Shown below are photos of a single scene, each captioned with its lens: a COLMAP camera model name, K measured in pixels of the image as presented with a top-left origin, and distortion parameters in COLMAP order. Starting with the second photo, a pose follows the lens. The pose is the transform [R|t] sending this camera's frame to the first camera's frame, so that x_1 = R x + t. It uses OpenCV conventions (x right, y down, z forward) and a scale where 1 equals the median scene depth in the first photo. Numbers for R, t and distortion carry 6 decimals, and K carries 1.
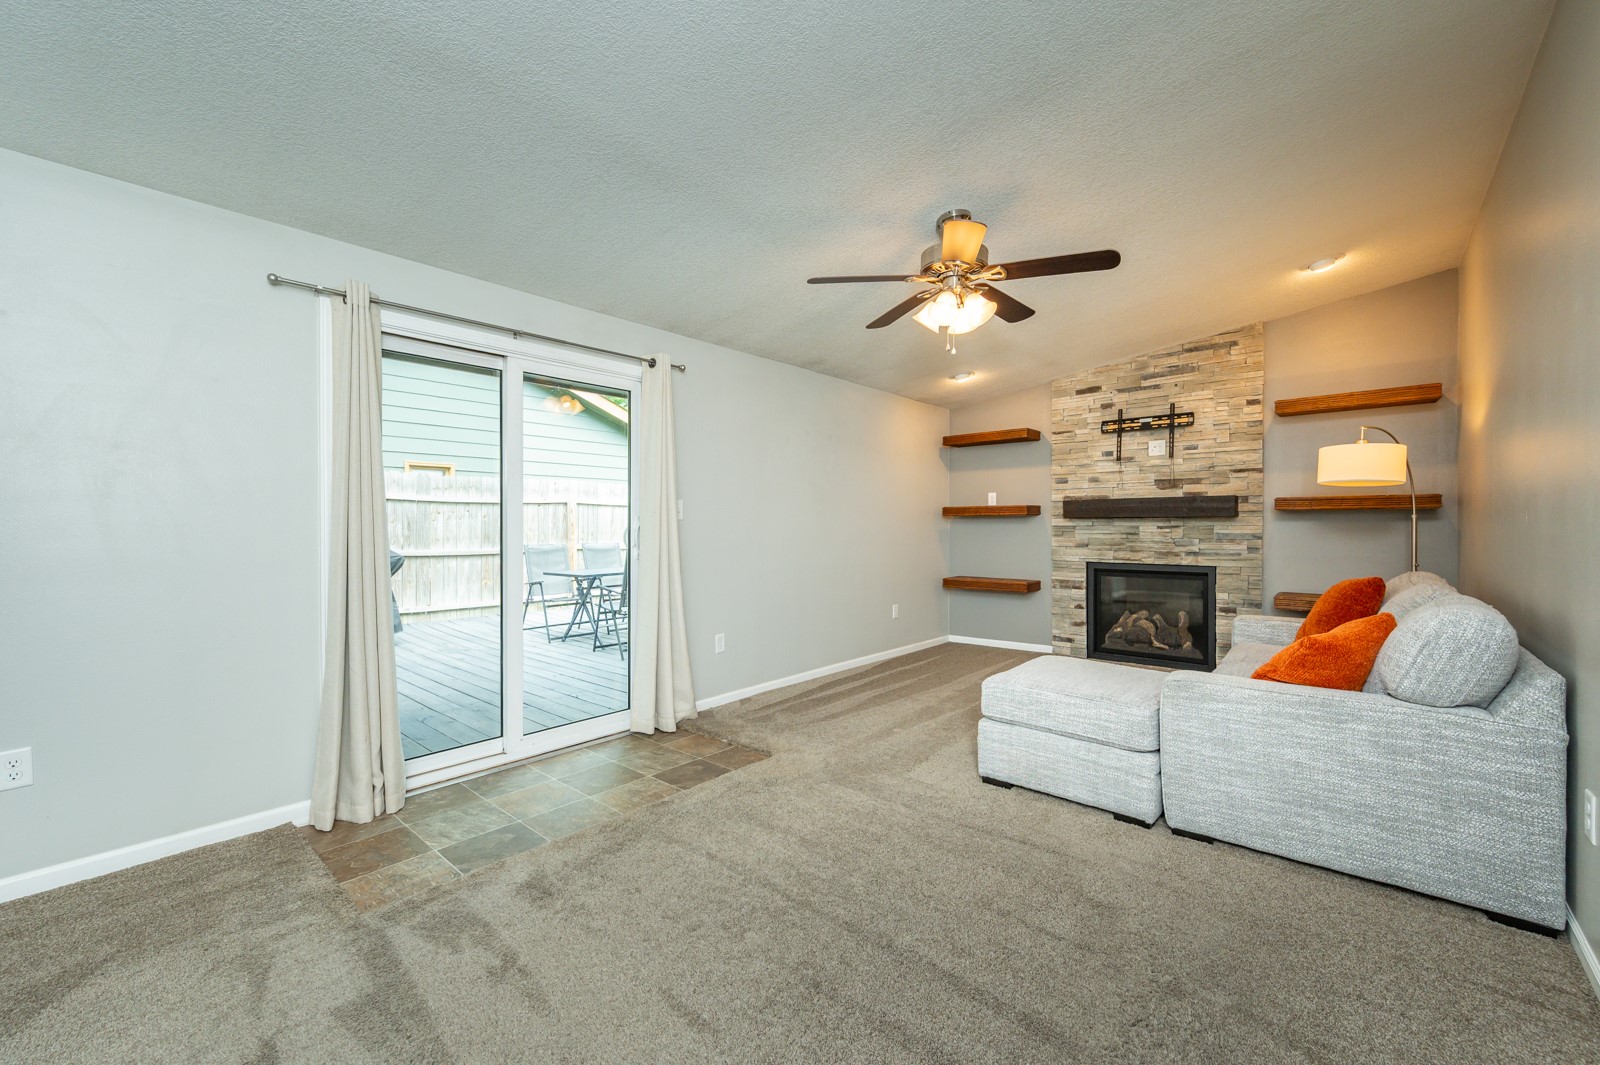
lens RADIAL K [[640.8, 0, 795.0], [0, 640.8, 525.8], [0, 0, 1]] dist [0.001756, 0.000305]
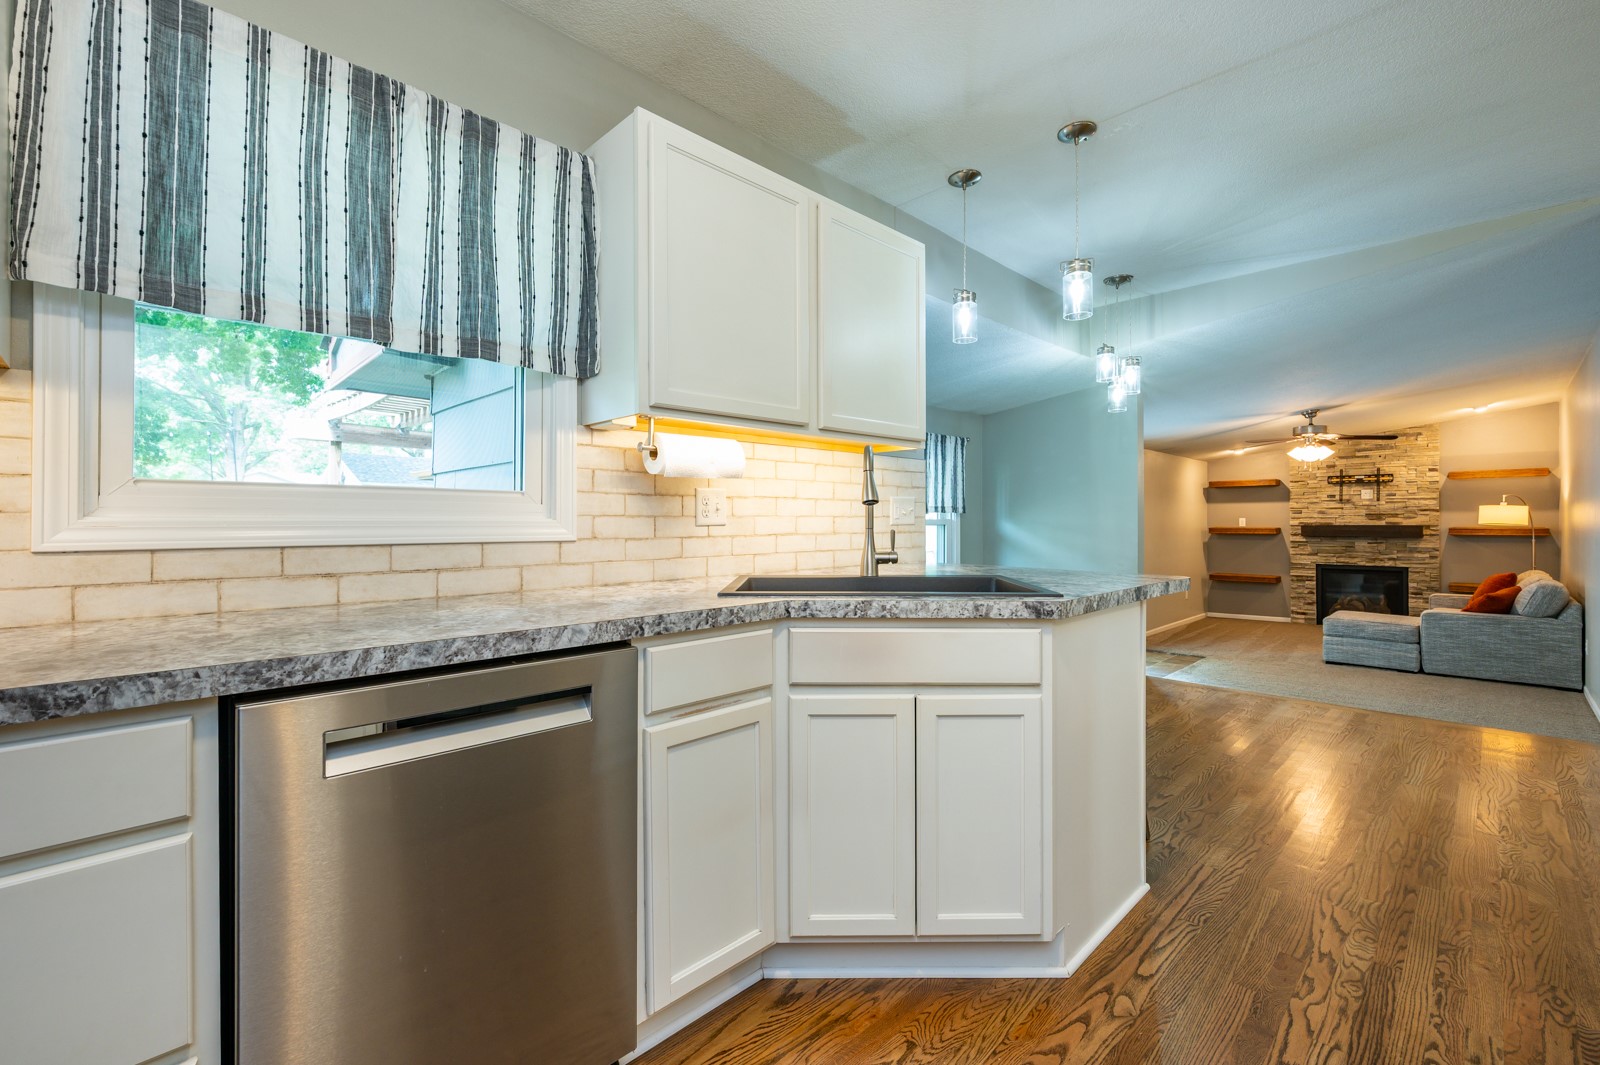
lens RADIAL K [[677.6, 0, 810.0], [0, 677.6, 520.3], [0, 0, 1]] dist [-0.001065, 0.000896]
pose [[0.998245, -0.000022, -0.059215, -0.763686], [-0.000122, 0.999997, -0.002438, -0.052473], [0.059215, 0.002441, 0.998242, -0.819820]]
